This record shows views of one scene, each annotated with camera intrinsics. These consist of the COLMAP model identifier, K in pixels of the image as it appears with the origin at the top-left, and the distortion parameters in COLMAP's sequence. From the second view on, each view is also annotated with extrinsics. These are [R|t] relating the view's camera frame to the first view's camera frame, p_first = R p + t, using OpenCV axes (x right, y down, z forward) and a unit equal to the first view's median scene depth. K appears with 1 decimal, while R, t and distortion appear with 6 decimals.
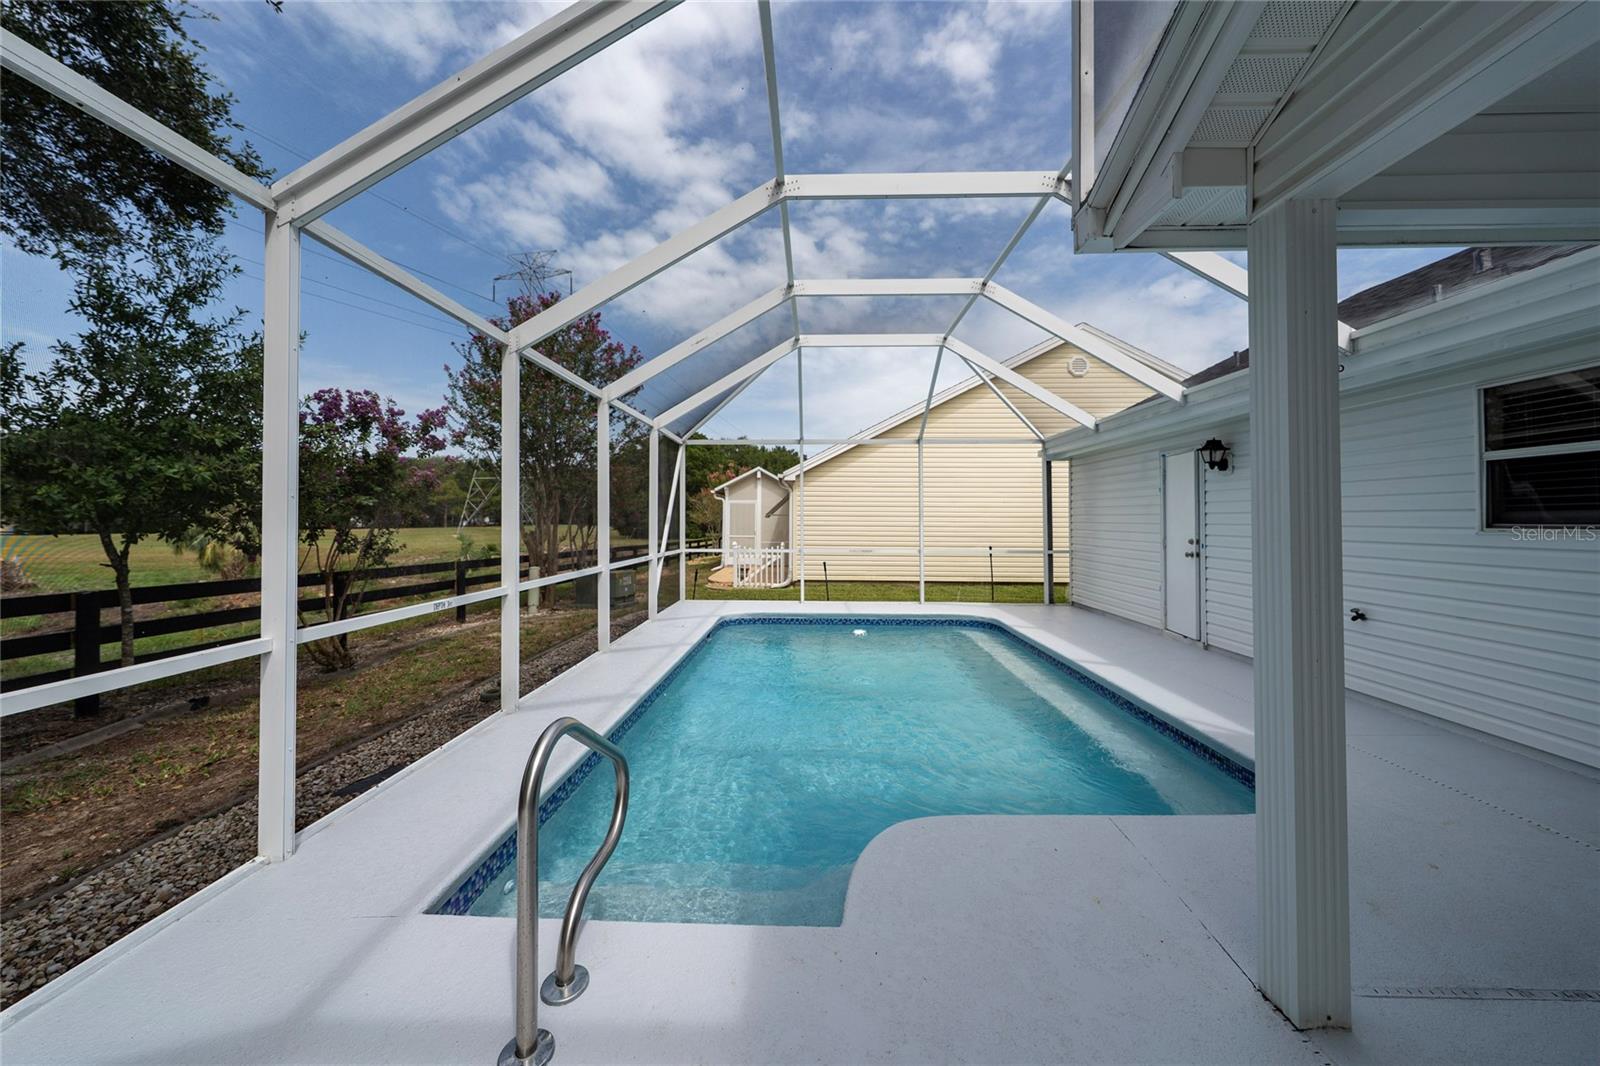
lens RADIAL K [[548.0, 0, 800.0], [0, 548.0, 508.5], [0, 0, 1]] dist [0.001119, 0.000026]
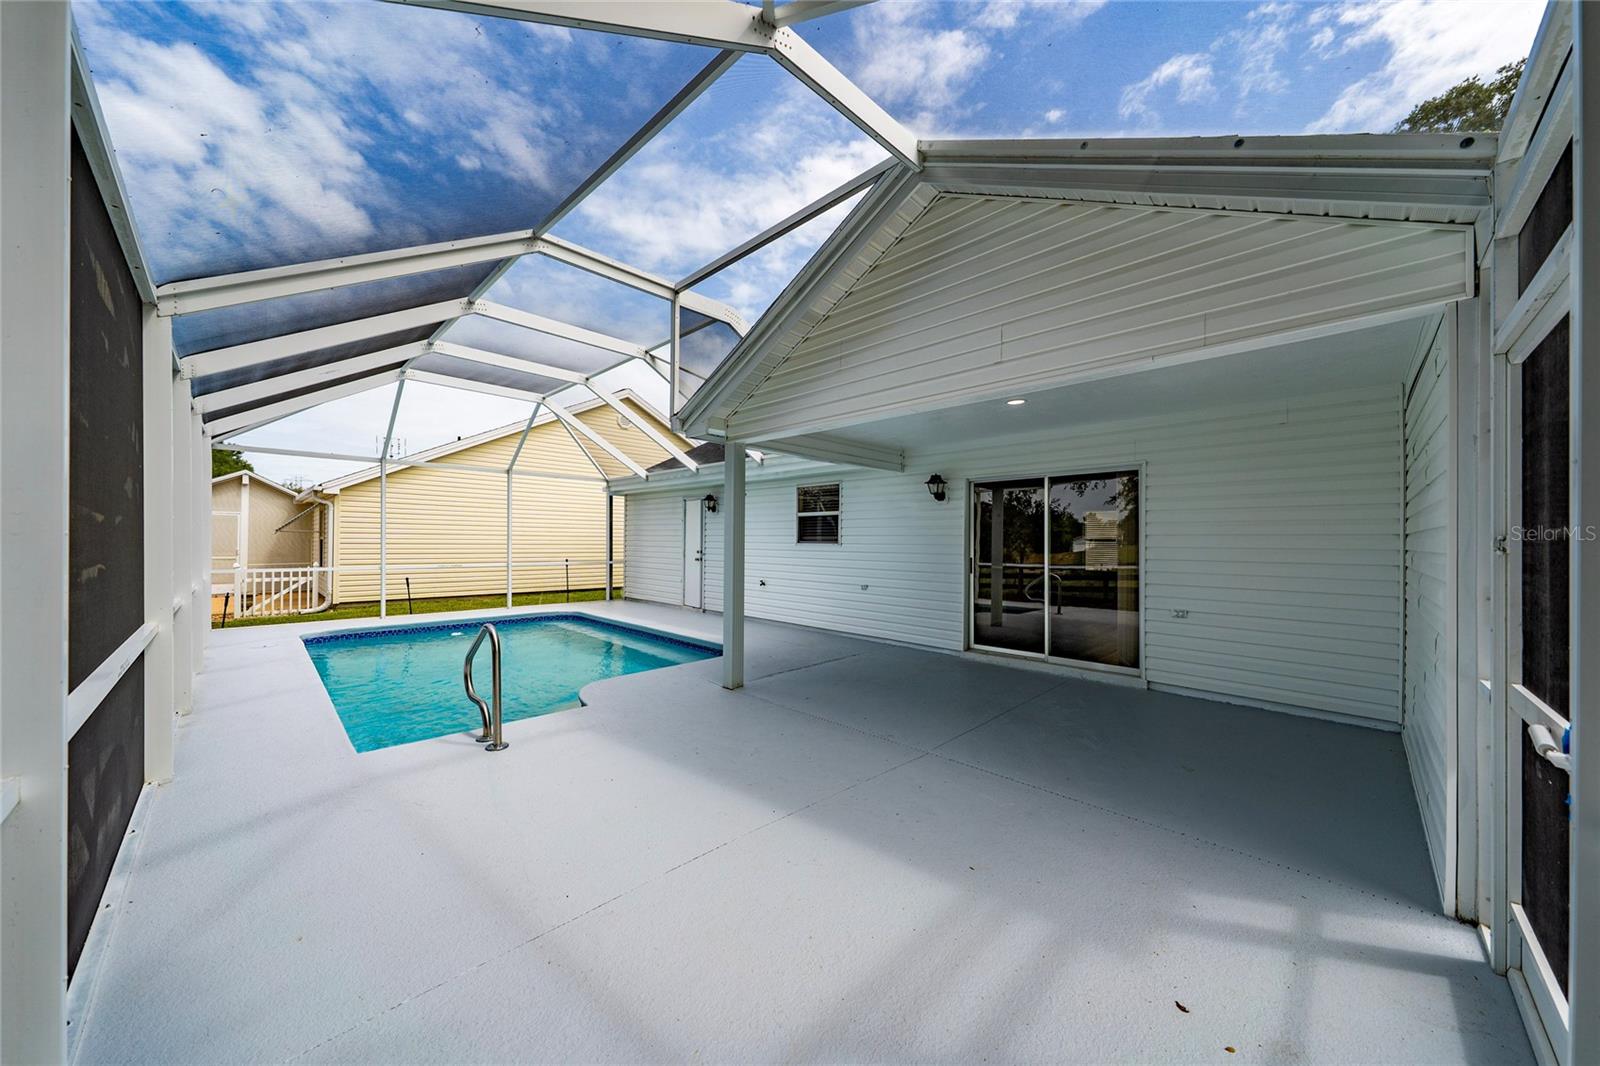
lens RADIAL K [[552.3, 0, 793.2], [0, 552.3, 539.4], [0, 0, 1]] dist [-0.000012, 0.000007]
pose [[0.690279, 0.003628, 0.723534, -0.322577], [-0.020527, 0.999683, 0.014571, -0.009779], [-0.723252, -0.024910, 0.690135, -0.396755]]
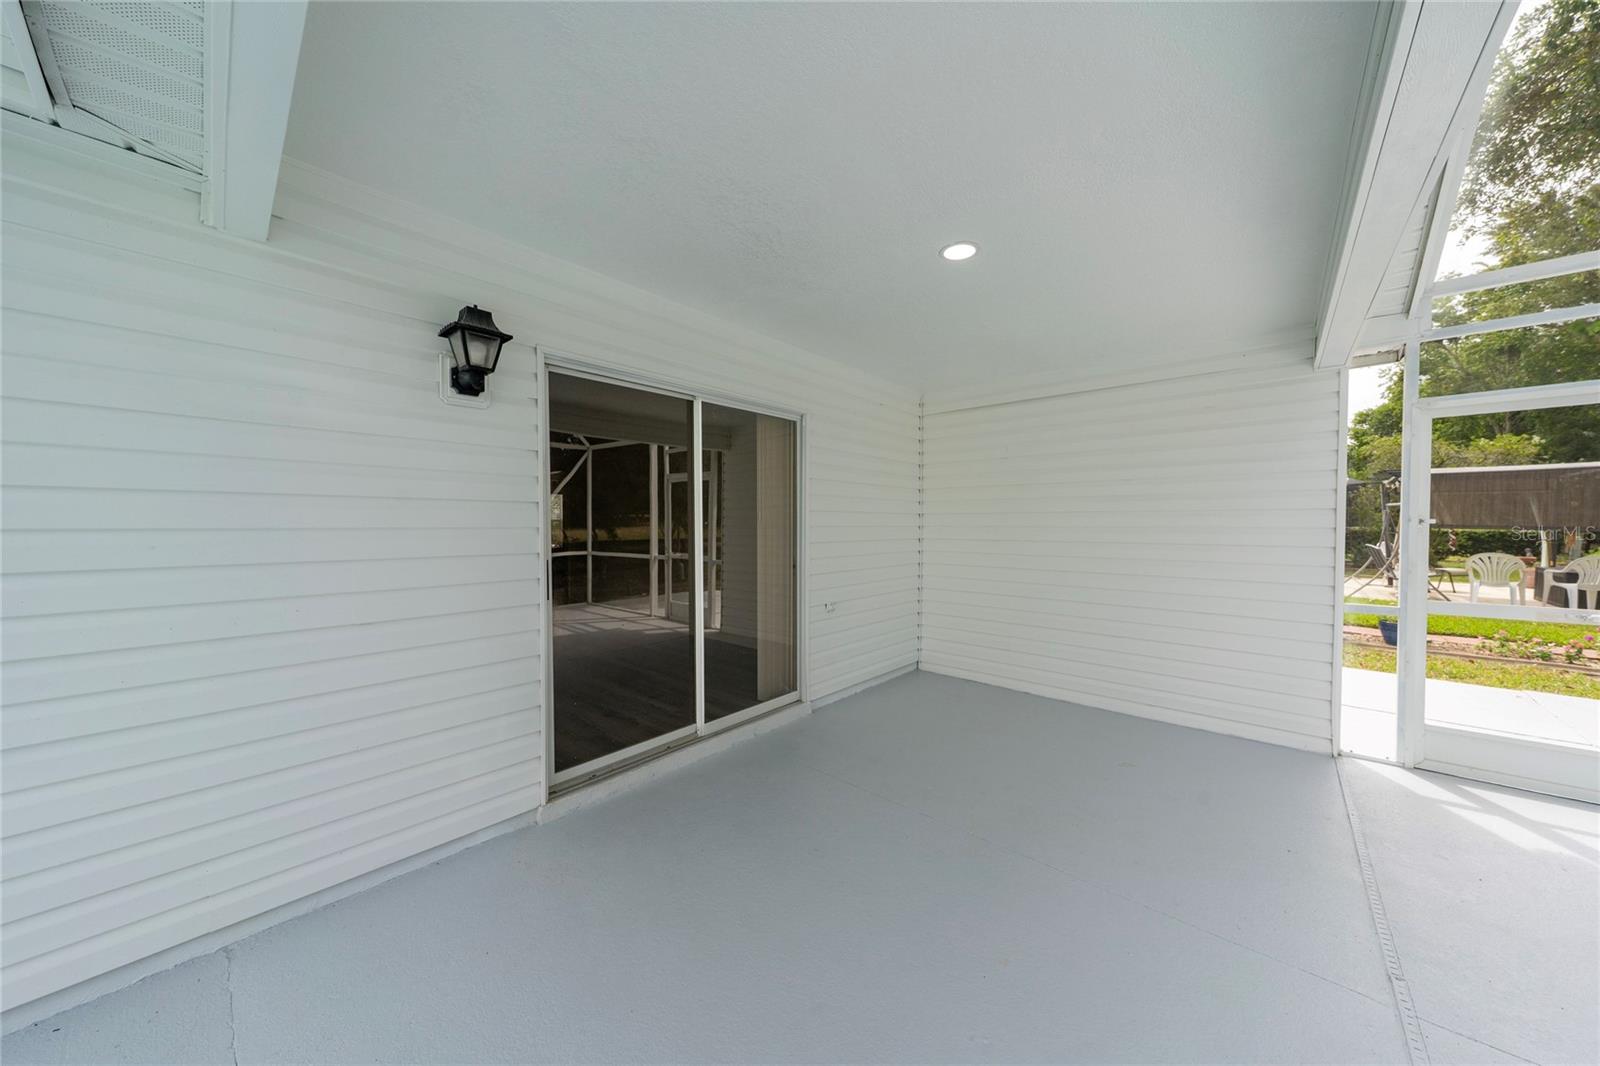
lens RADIAL K [[535.8, 0, 801.7], [0, 535.8, 537.8], [0, 0, 1]] dist [-0.000295, 0.000017]
pose [[-0.765793, -0.016407, 0.642878, 0.265967], [-0.015623, 0.999854, 0.006907, 0.011592], [-0.642898, -0.004755, -0.765937, 0.270551]]
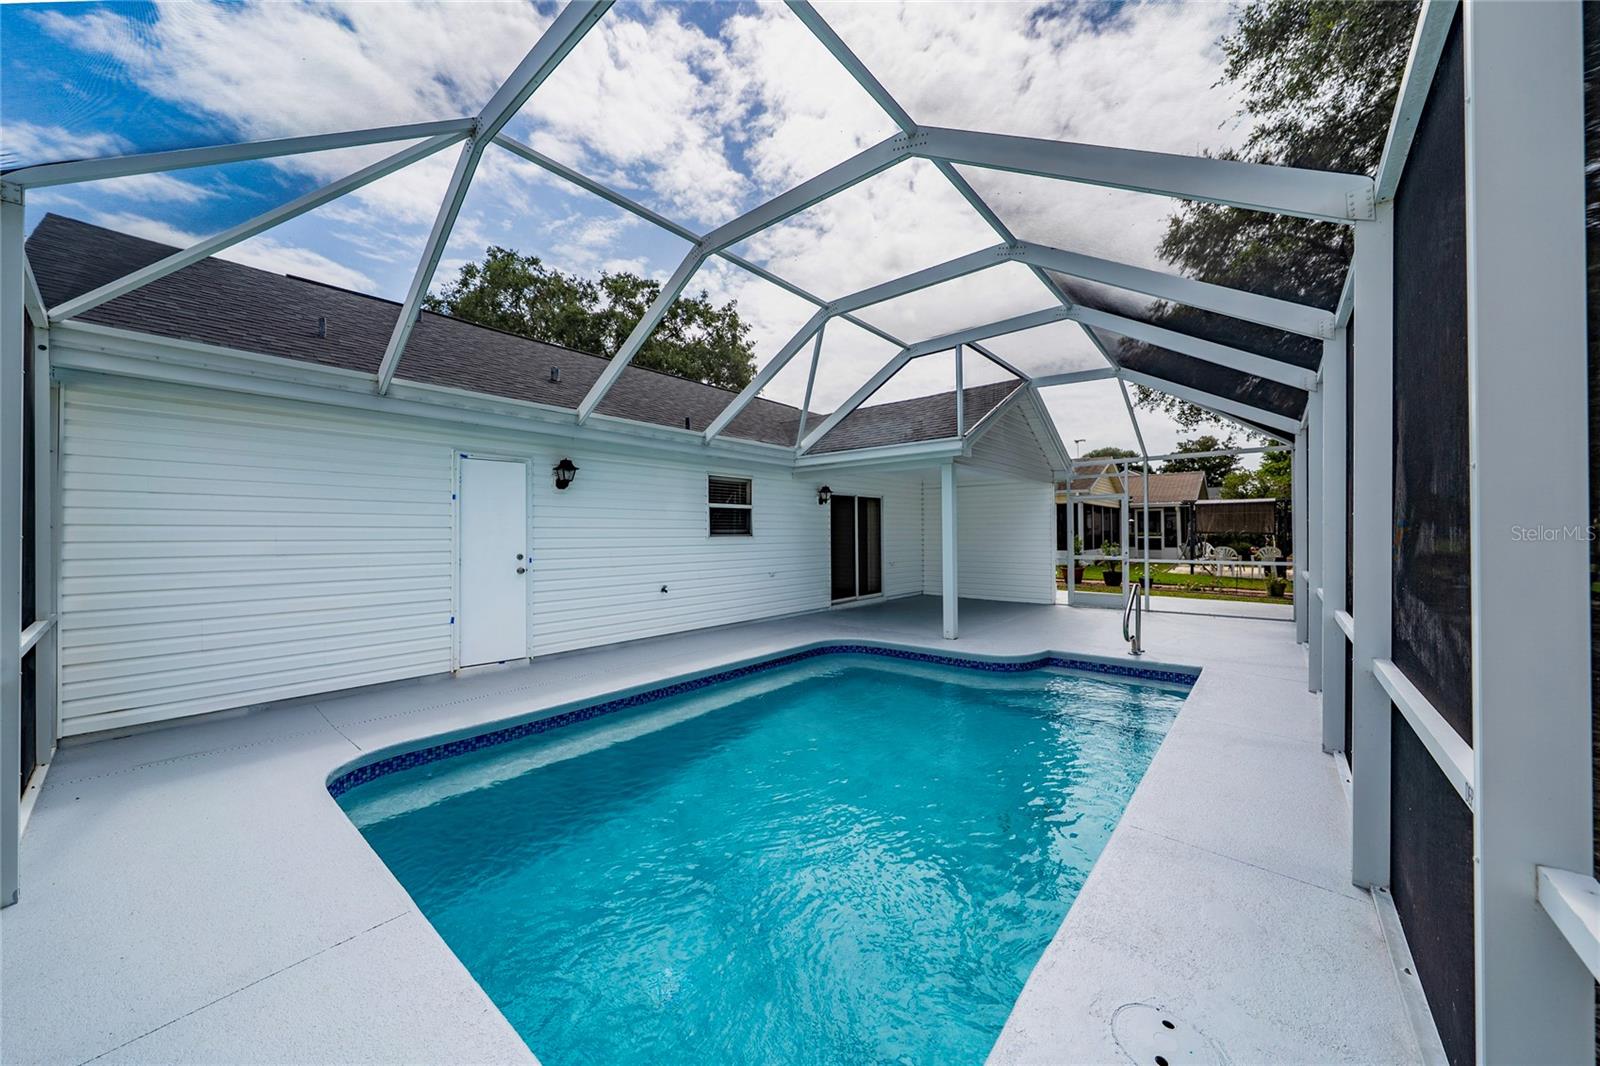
lens RADIAL K [[566.6, 0, 795.8], [0, 566.6, 527.7], [0, 0, 1]] dist [0.000396, 0.000049]
pose [[-0.782749, 0.006594, 0.622303, -0.262976], [-0.011590, 0.999616, -0.025171, 0.029040], [-0.622230, -0.026916, -0.782372, 1.410178]]
